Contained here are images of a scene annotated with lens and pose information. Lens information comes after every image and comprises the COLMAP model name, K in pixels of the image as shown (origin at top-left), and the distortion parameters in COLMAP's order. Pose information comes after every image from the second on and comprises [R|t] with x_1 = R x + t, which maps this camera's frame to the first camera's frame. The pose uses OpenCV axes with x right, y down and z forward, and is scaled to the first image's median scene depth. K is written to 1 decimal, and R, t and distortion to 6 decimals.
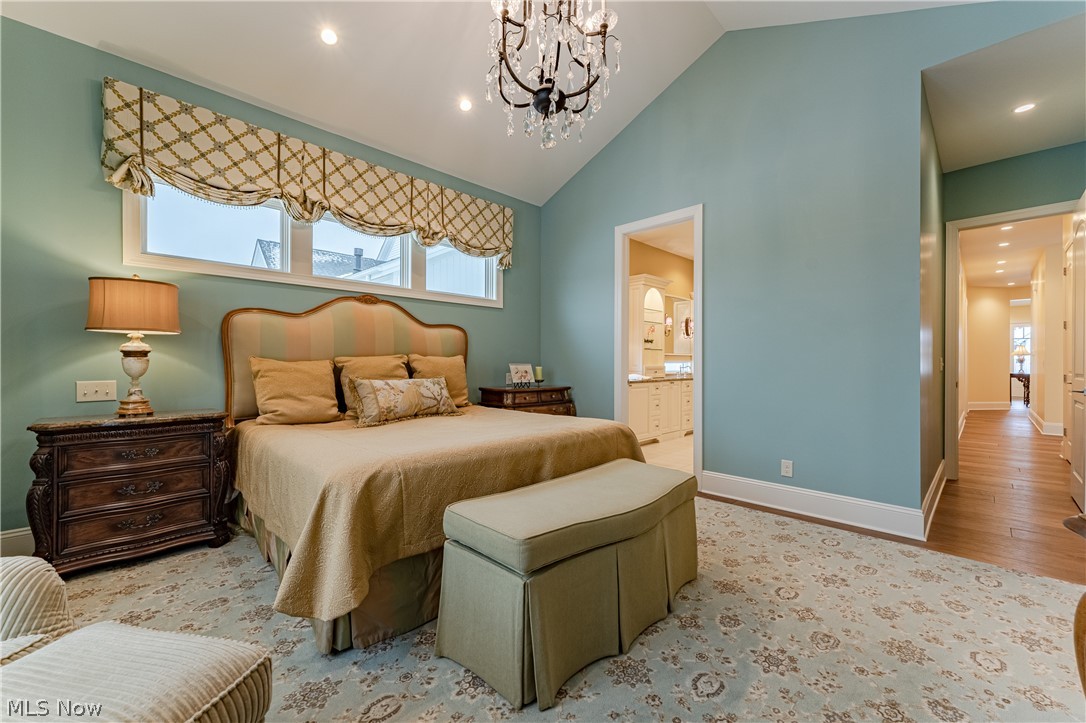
lens RADIAL K [[436.1, 0, 543.3], [0, 436.1, 365.0], [0, 0, 1]] dist [-0.000019, 0.000071]
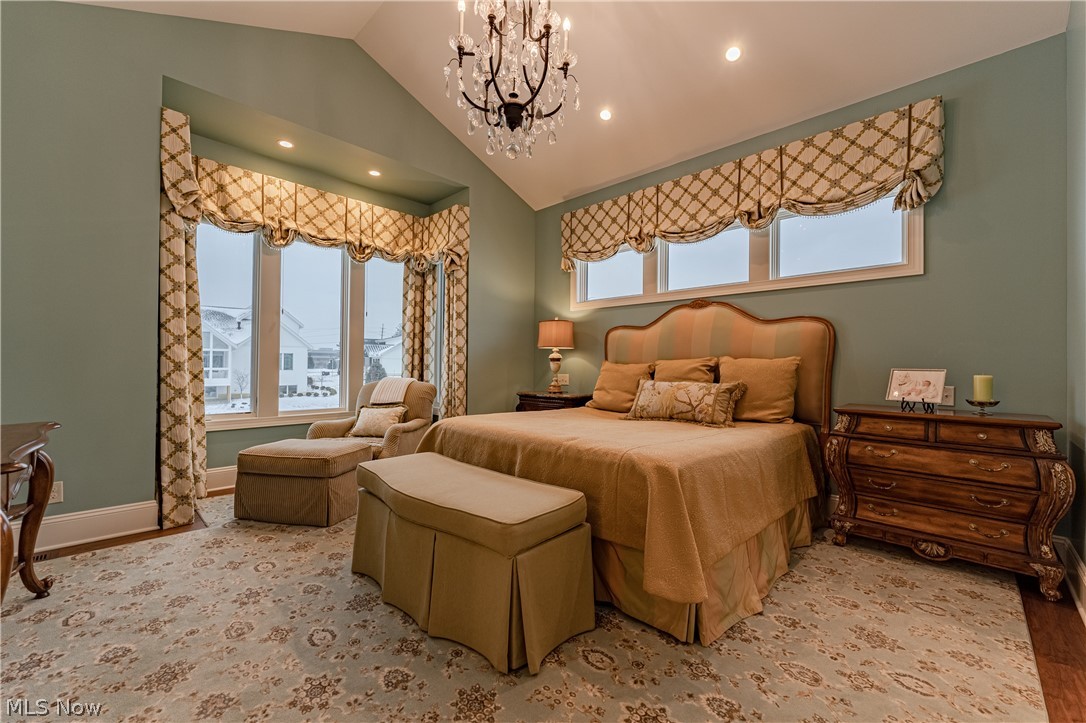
lens RADIAL K [[436.1, 0, 539.4], [0, 436.1, 356.0], [0, 0, 1]] dist [-0.000019, 0.000071]
pose [[0.013413, -0.023317, -0.999638, 0.760229], [-0.015108, 0.999609, -0.023520, 0.002453], [0.999796, 0.015418, 0.013055, 0.755532]]
